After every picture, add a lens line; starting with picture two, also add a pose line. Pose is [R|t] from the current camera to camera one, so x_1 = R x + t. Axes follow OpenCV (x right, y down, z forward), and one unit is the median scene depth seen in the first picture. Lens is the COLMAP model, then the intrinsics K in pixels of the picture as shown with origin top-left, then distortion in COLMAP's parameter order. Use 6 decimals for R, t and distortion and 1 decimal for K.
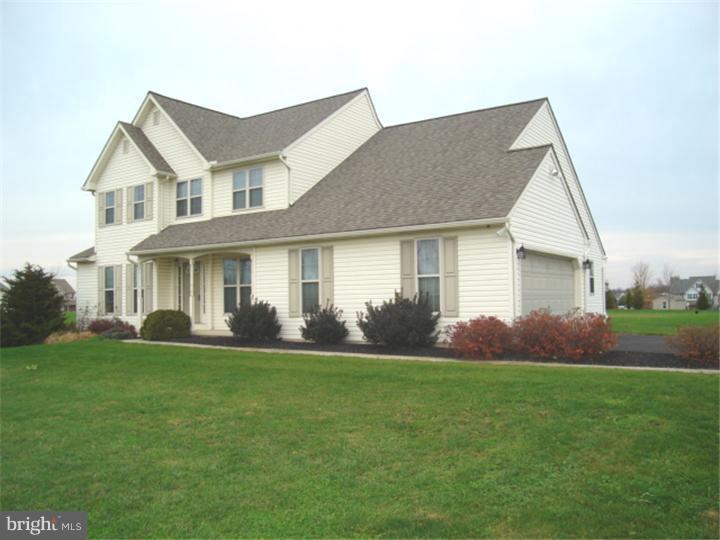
lens RADIAL K [[658.2, 0, 360.0], [0, 658.2, 270.0], [0, 0, 1]] dist [-0.303125, 0.398118]
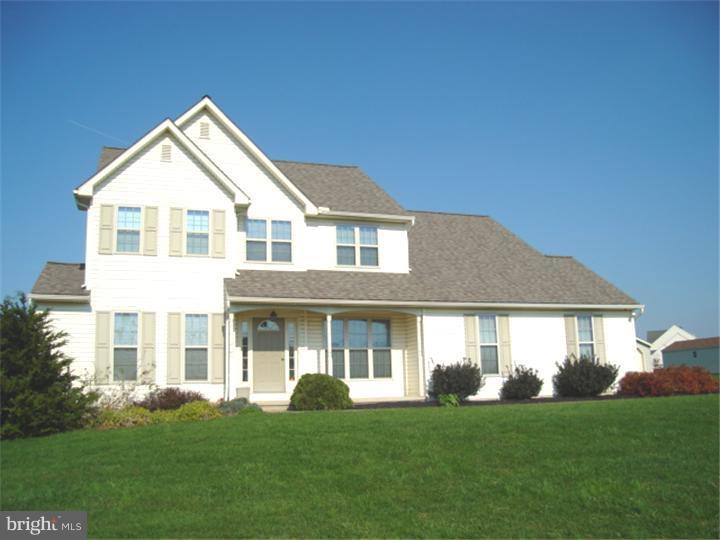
lens RADIAL K [[620.6, 0, 360.0], [0, 620.6, 270.0], [0, 0, 1]] dist [-0.057936, 0.000184]
pose [[0.597334, 0.124285, 0.792303, -0.883268], [-0.033334, 0.990913, -0.130309, 0.030157], [-0.801299, 0.051427, 0.596049, 0.445064]]
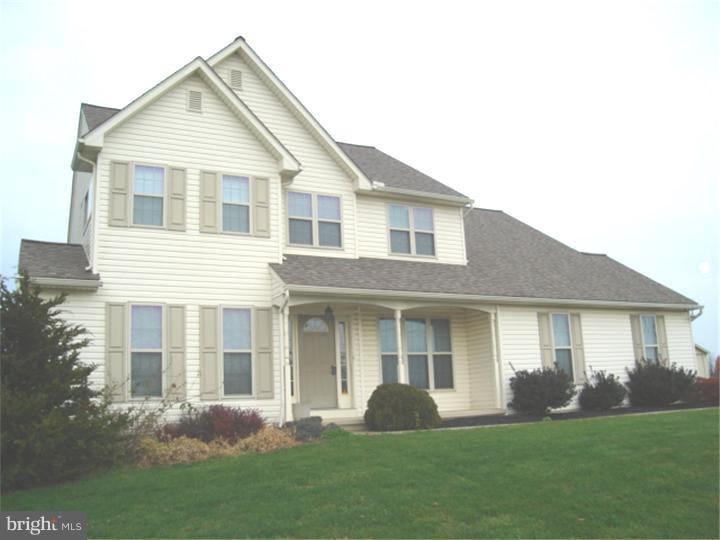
lens RADIAL K [[620.6, 0, 360.0], [0, 620.6, 270.0], [0, 0, 1]] dist [-0.057936, 0.000184]
pose [[0.467829, 0.152496, 0.870563, -0.853398], [-0.022232, 0.986721, -0.160896, 0.047738], [-0.883539, 0.055918, 0.465007, 0.693747]]
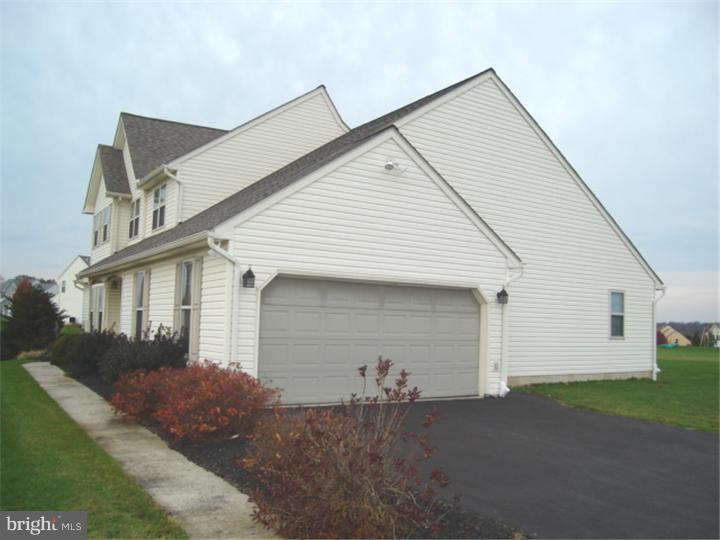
lens RADIAL K [[658.2, 0, 360.0], [0, 658.2, 270.0], [0, 0, 1]] dist [-0.303125, 0.398118]
pose [[0.912999, 0.005483, -0.407925, 0.458906], [-0.020456, 0.999267, -0.032352, -0.011286], [0.407449, 0.037882, 0.912442, 0.280713]]
